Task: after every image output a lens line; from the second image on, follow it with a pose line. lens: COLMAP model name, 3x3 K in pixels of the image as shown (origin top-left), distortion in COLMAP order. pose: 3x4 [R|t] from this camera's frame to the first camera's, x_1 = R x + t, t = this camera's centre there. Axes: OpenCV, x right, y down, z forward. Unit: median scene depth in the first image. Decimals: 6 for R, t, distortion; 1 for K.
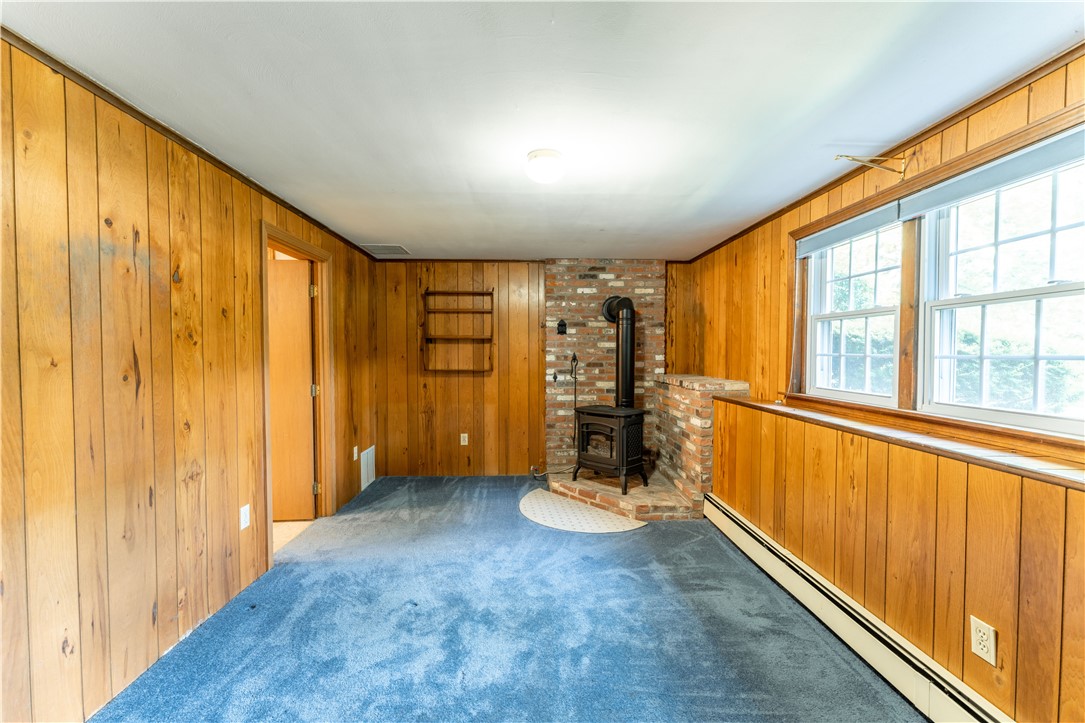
lens RADIAL K [[435.7, 0, 542.0], [0, 435.7, 363.6], [0, 0, 1]] dist [0.000263, -0.000116]
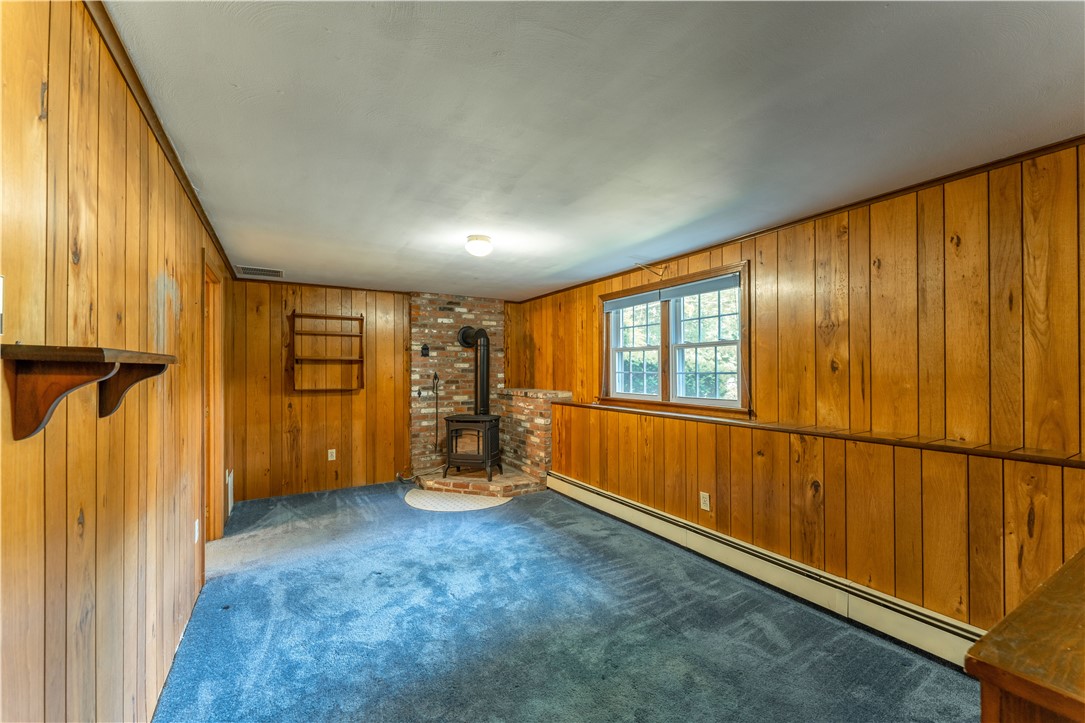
lens RADIAL K [[429.1, 0, 540.6], [0, 429.1, 366.1], [0, 0, 1]] dist [0.000329, -0.000094]
pose [[0.876569, 0.000369, 0.481275, -0.360497], [0.017665, 0.999301, -0.032941, 0.003491], [-0.480951, 0.037377, 0.875950, -0.249519]]
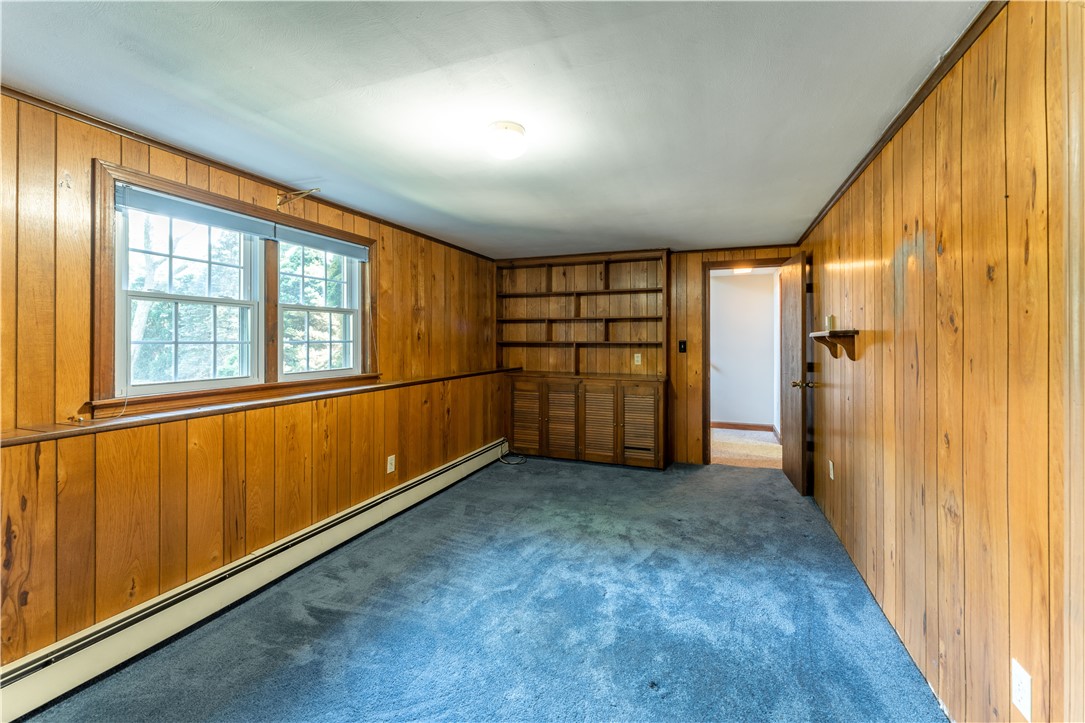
lens RADIAL K [[440.3, 0, 547.2], [0, 440.3, 337.1], [0, 0, 1]] dist [0.000084, -0.000042]
pose [[-0.913990, -0.000806, 0.405736, -0.324200], [0.008772, 0.999725, 0.021747, -0.038054], [-0.405642, 0.023436, -0.913732, 1.308805]]
